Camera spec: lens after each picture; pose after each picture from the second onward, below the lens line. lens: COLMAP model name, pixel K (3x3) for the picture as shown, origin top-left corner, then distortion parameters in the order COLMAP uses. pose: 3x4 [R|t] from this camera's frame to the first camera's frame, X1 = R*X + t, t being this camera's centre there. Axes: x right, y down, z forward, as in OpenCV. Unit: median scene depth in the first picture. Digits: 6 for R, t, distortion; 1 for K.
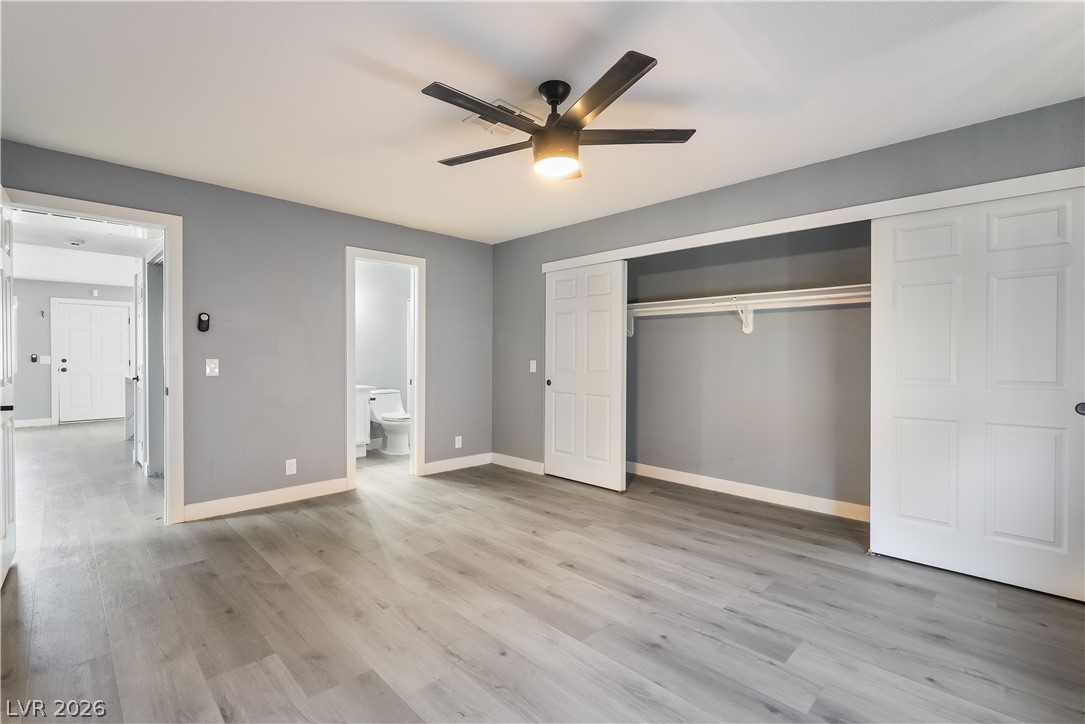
lens RADIAL K [[486.9, 0, 542.5], [0, 486.9, 362.0], [0, 0, 1]] dist [0.000193, 0.000265]
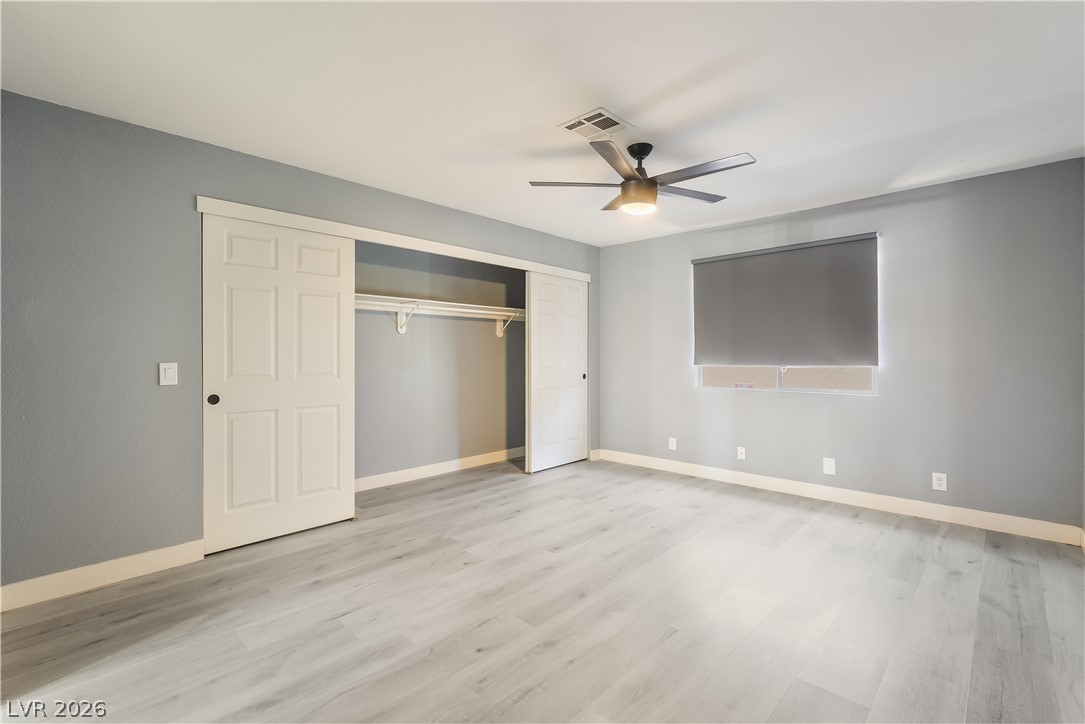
lens RADIAL K [[489.1, 0, 542.6], [0, 489.1, 354.2], [0, 0, 1]] dist [-0.000382, 0.000028]
pose [[-0.026946, -0.005133, 0.999624, -0.804712], [0.009683, 0.999939, 0.005395, -0.016870], [-0.999590, 0.009825, -0.026895, 0.822395]]
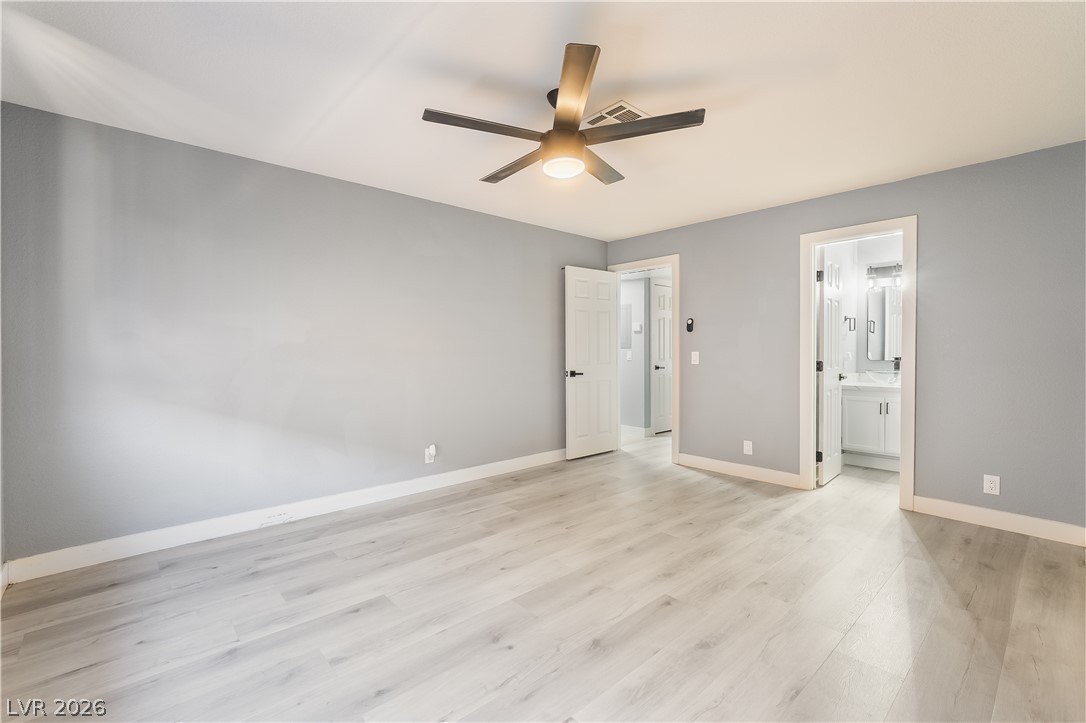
lens RADIAL K [[474.3, 0, 543.0], [0, 474.3, 361.5], [0, 0, 1]] dist [0.001461, 0.000021]
pose [[-0.053352, 0.019936, -0.998377, 0.668758], [-0.009542, 0.999745, 0.020473, -0.002402], [0.998530, 0.010619, -0.053149, 0.645687]]
